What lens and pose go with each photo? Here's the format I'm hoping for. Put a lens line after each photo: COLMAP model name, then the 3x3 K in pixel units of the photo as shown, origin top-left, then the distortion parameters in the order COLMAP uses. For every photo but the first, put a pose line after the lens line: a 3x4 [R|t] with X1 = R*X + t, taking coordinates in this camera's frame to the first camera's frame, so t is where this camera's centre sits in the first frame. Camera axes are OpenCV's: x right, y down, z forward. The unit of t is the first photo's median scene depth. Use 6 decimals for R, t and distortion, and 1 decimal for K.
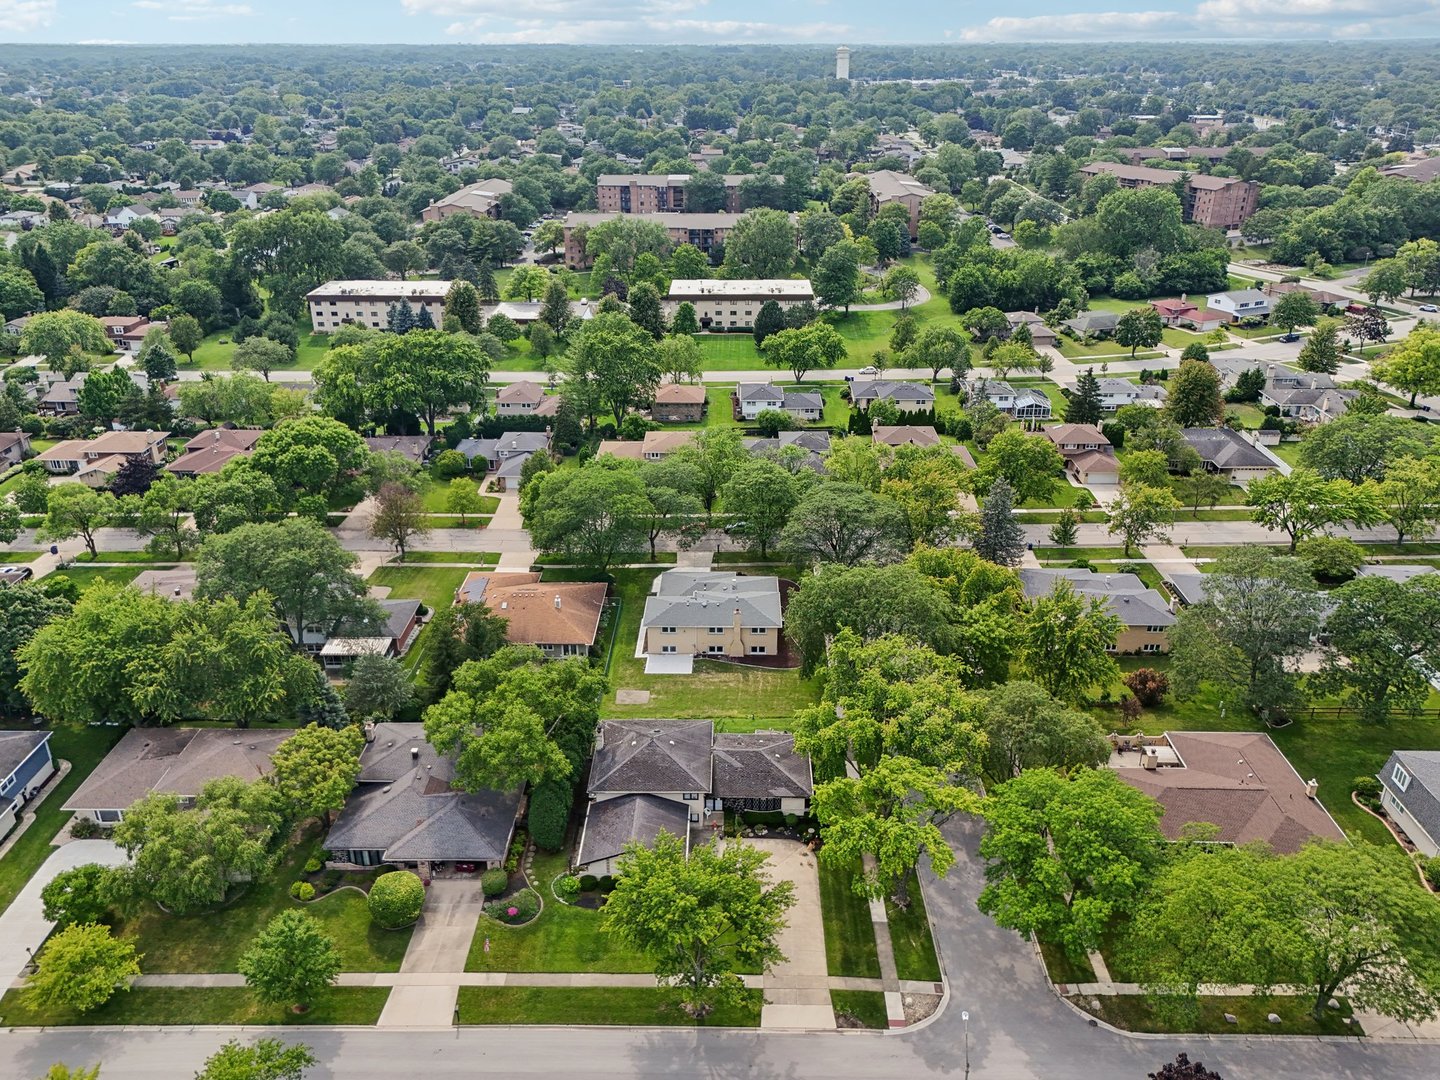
lens RADIAL K [[1020.1, 0, 720.0], [0, 1020.1, 540.0], [0, 0, 1]] dist [0.002720, -0.005629]
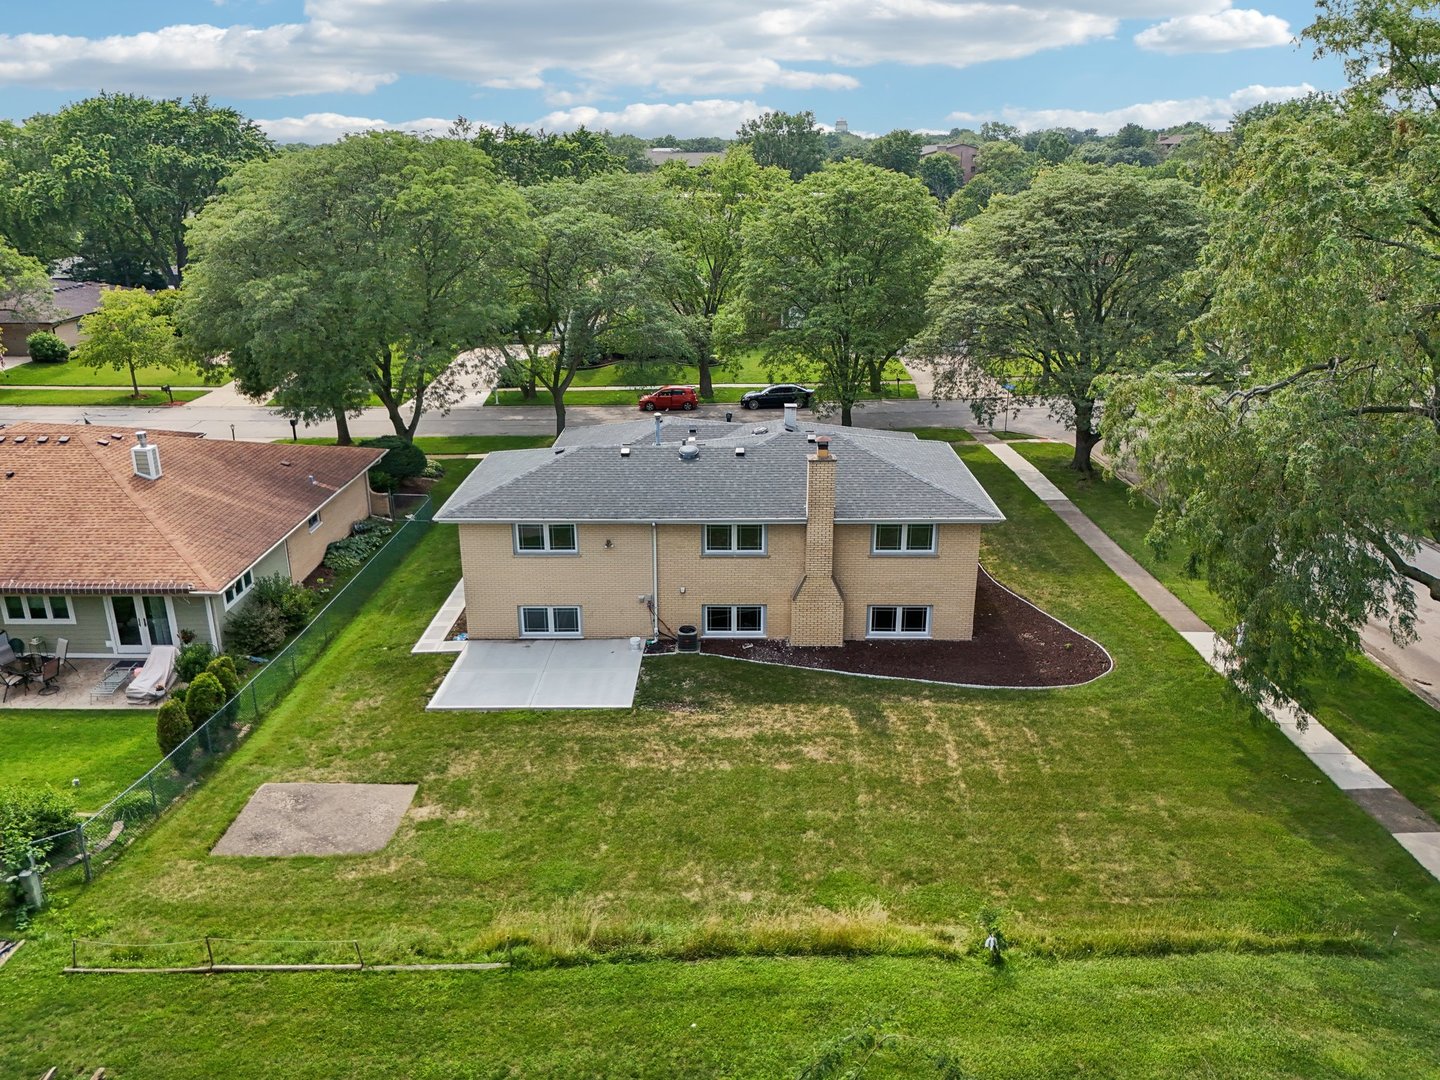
lens RADIAL K [[1020.1, 0, 720.0], [0, 1020.1, 540.0], [0, 0, 1]] dist [0.002720, -0.005629]
pose [[0.999979, -0.005082, 0.004084, -0.006854], [0.005459, 0.995119, -0.098530, 0.092788], [-0.003564, 0.098550, 0.995126, 0.614526]]
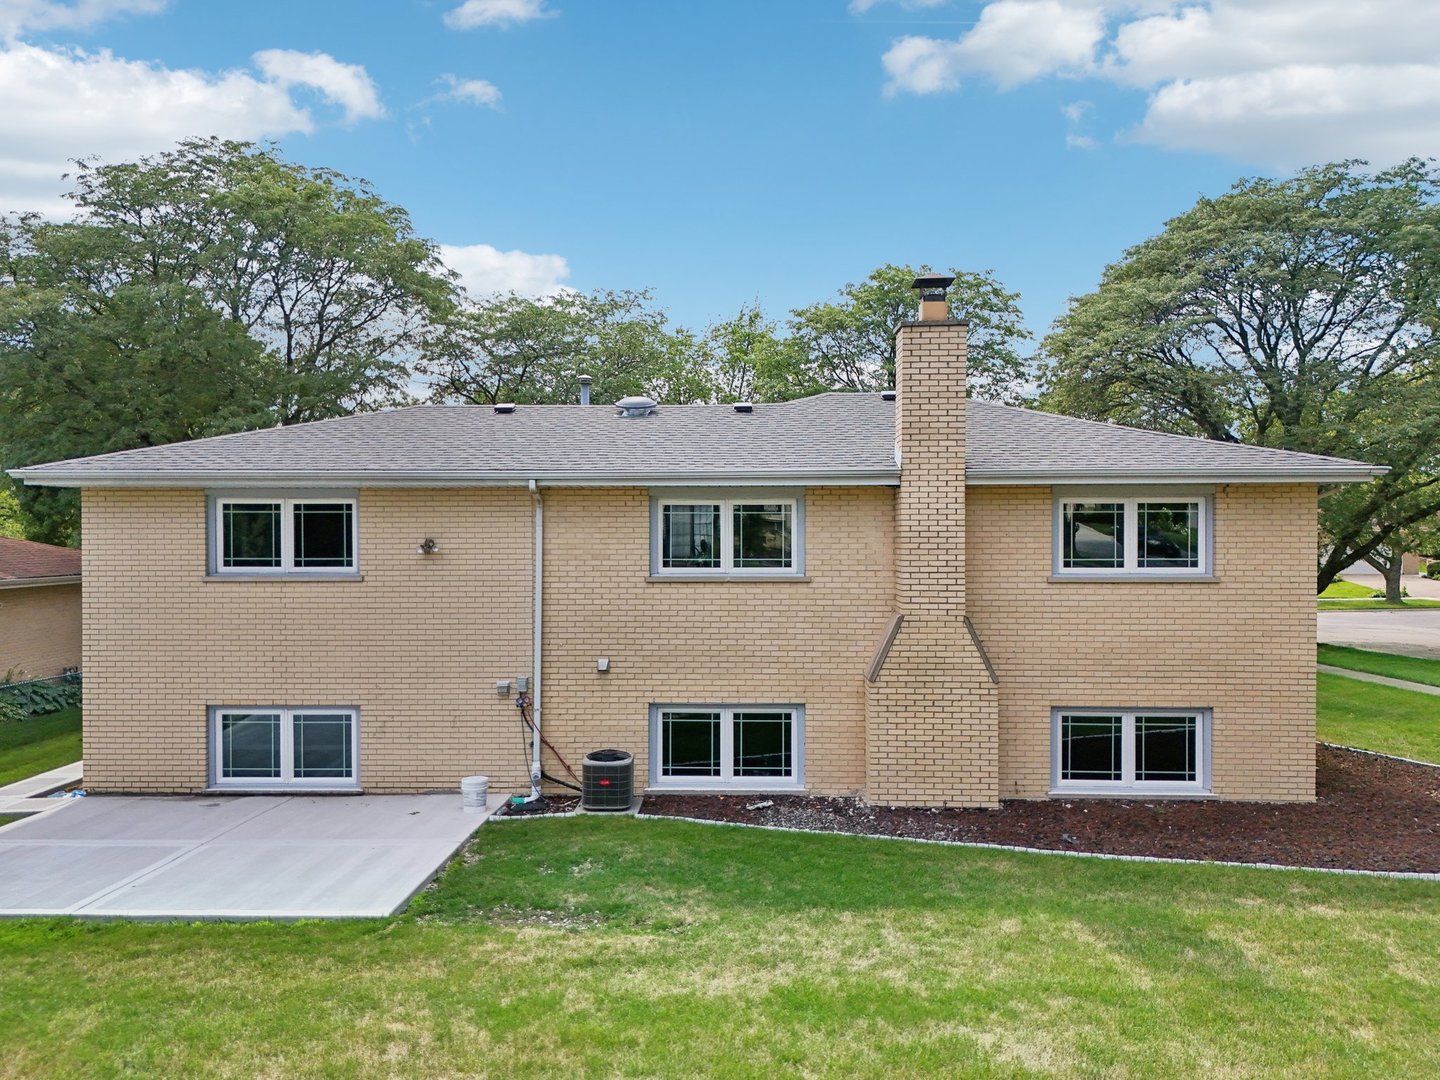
lens RADIAL K [[1038.9, 0, 724.0], [0, 1038.9, 563.5], [0, 0, 1]] dist [0.006342, 0.000414]
pose [[0.999935, -0.001314, -0.011289, -0.002371], [-0.003433, 0.911989, -0.410201, 0.110496], [0.010834, 0.410213, 0.911925, 0.738365]]
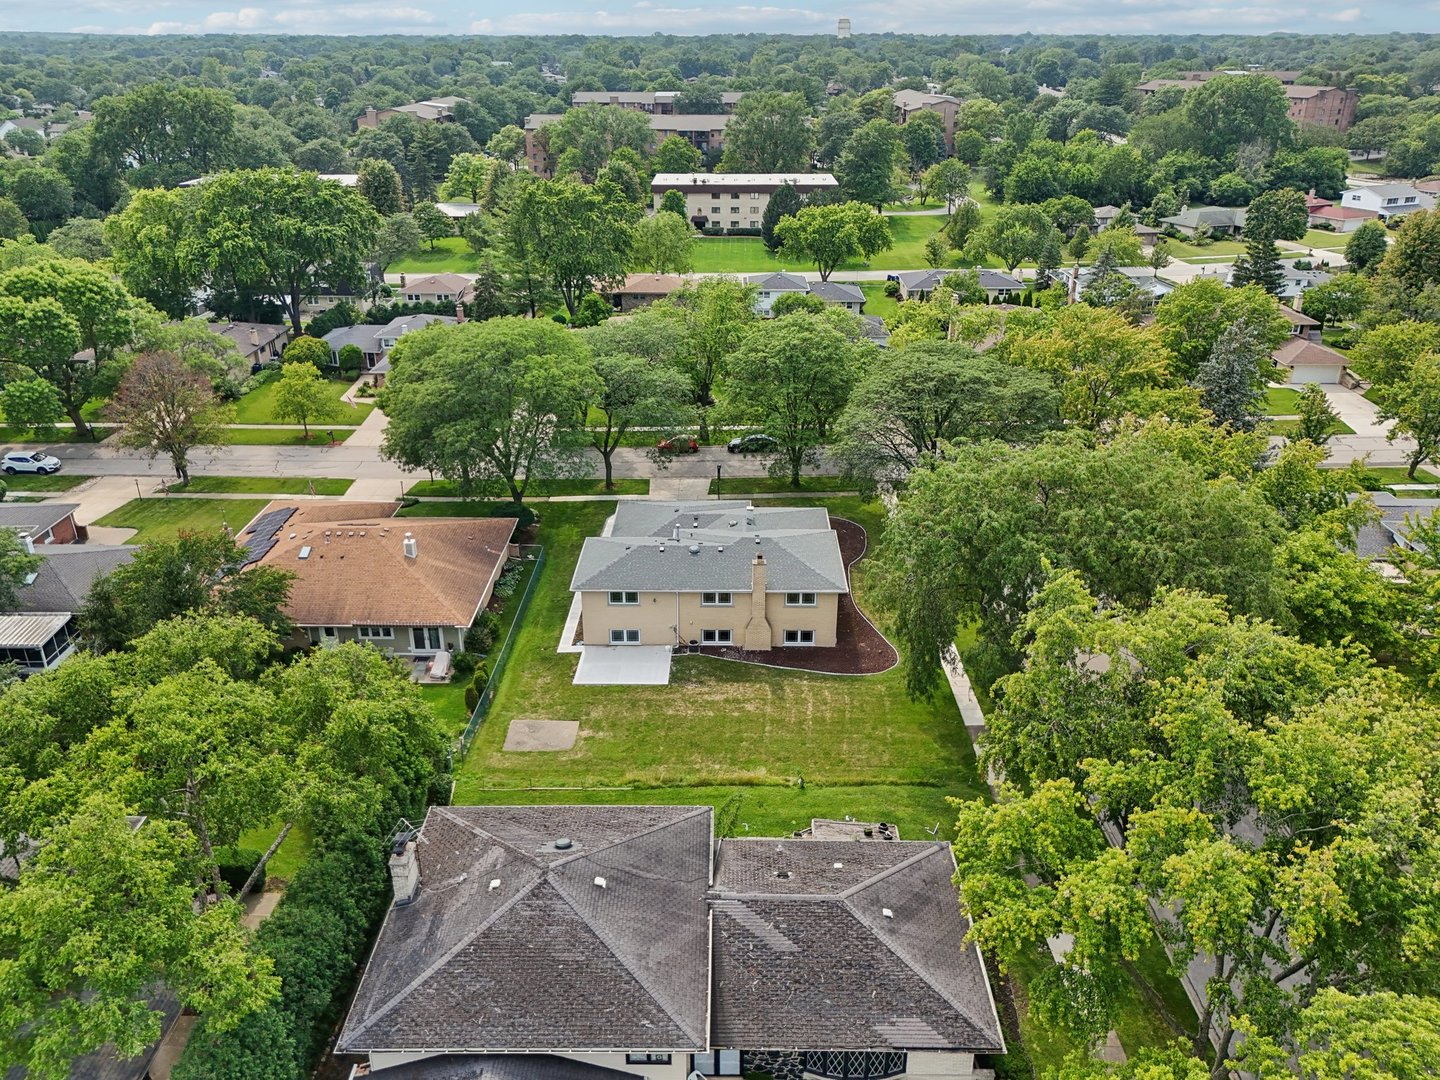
lens RADIAL K [[1020.1, 0, 720.0], [0, 1020.1, 540.0], [0, 0, 1]] dist [0.002720, -0.005629]
pose [[0.999987, -0.000948, 0.005024, -0.003953], [0.000950, 0.999999, -0.000399, 0.048905], [-0.005024, 0.000404, 0.999987, 0.404150]]
